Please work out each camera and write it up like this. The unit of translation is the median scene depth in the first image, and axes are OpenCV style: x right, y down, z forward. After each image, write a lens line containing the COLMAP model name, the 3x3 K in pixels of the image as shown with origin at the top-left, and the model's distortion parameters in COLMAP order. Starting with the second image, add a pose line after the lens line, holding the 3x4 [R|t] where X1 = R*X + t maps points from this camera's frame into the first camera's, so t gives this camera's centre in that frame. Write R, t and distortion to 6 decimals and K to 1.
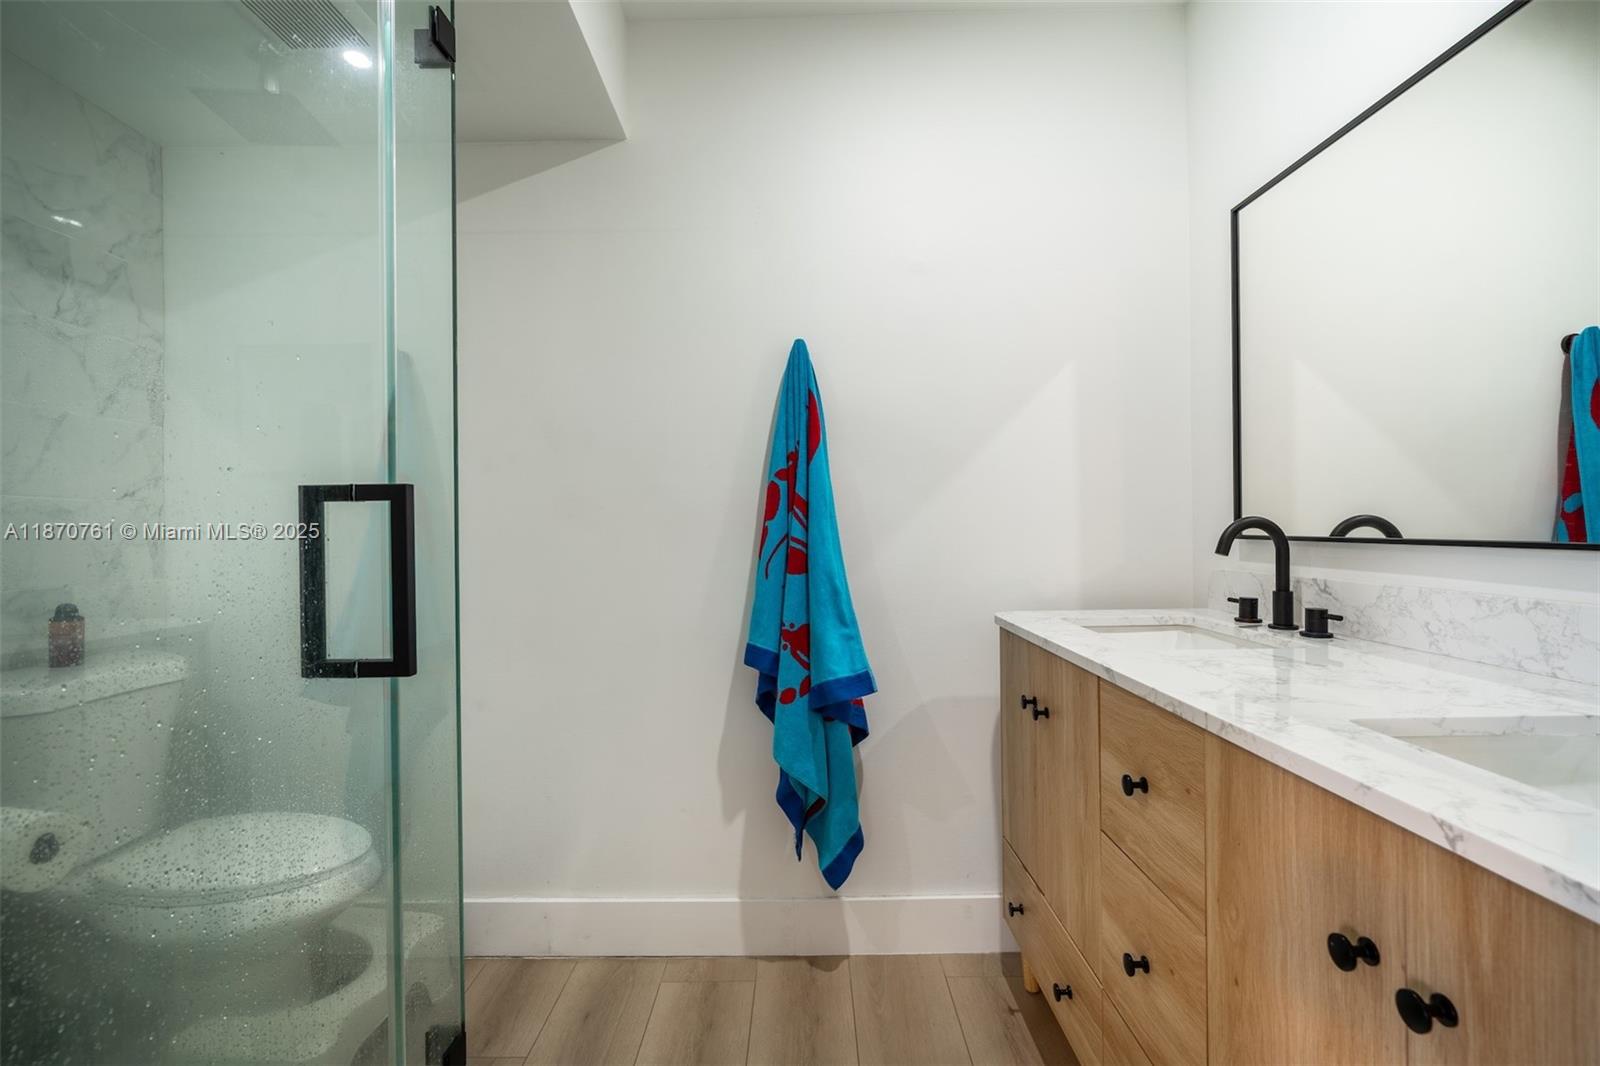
lens RADIAL K [[717.5, 0, 800.0], [0, 717.5, 530.0], [0, 0, 1]] dist [0.002329, 0.000919]
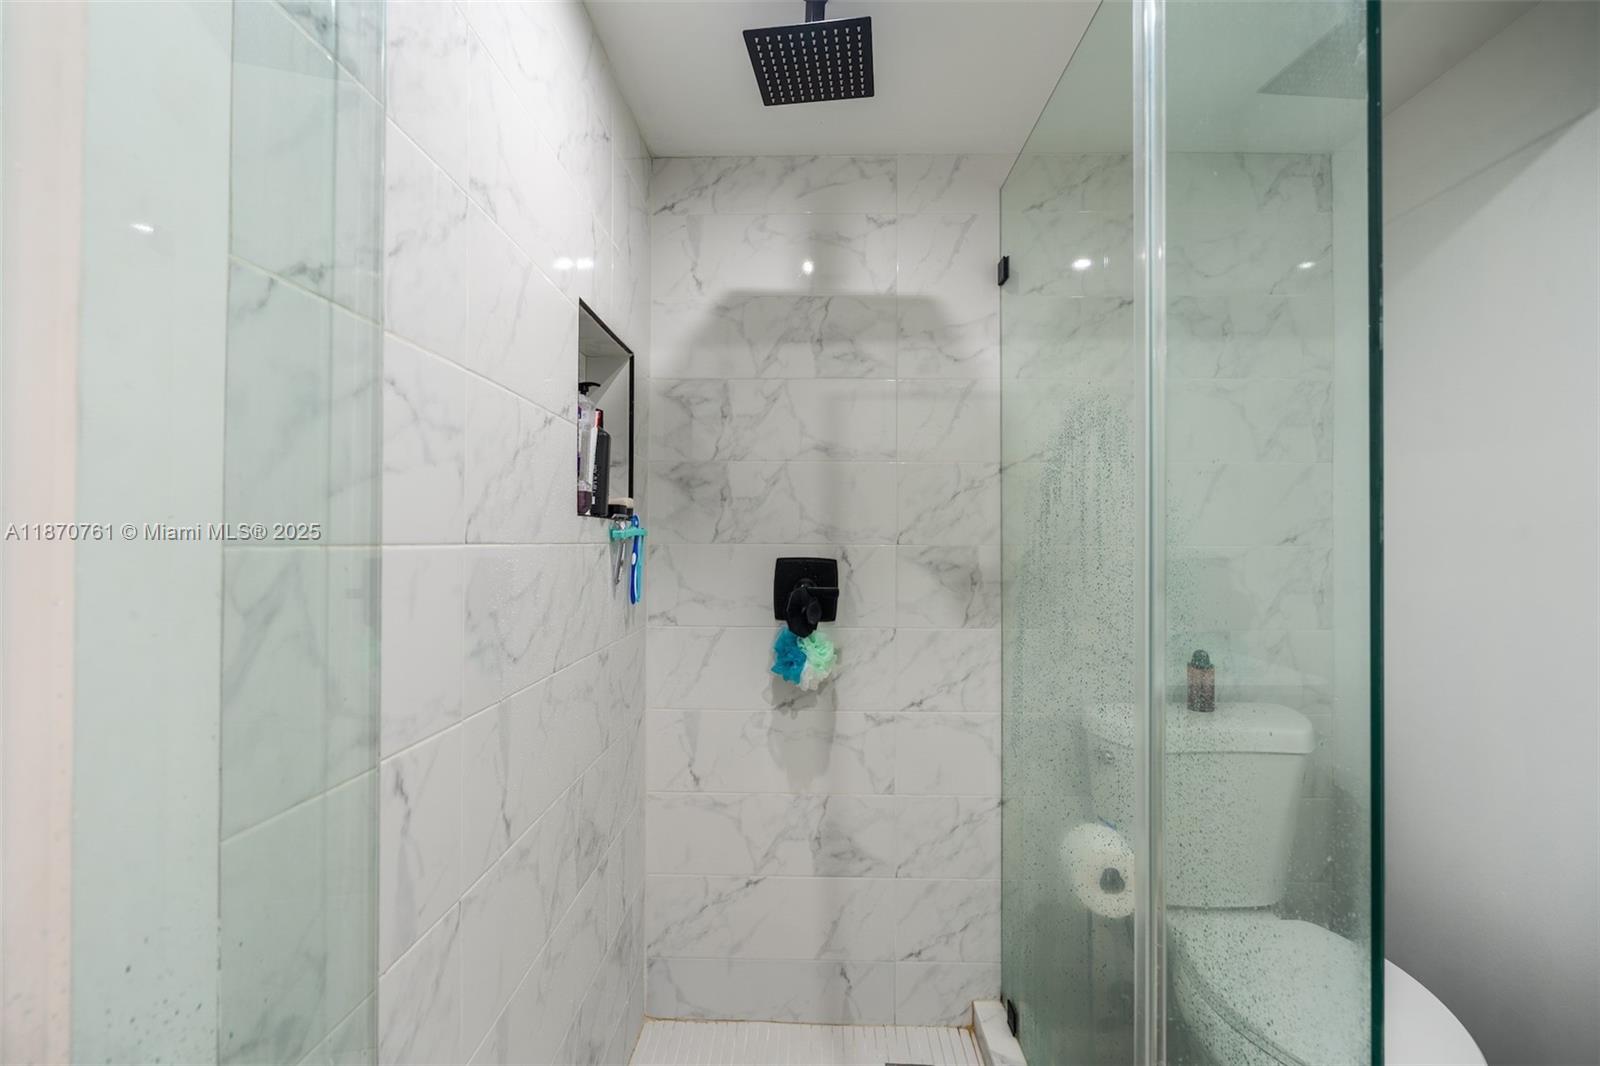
lens RADIAL K [[717.5, 0, 802.5], [0, 717.5, 536.9], [0, 0, 1]] dist [0.002329, 0.000919]
pose [[-0.006041, 0.005916, -0.999964, 0.029553], [-0.004519, 0.999972, 0.005943, -0.063529], [0.999972, 0.004555, -0.006014, 0.410157]]
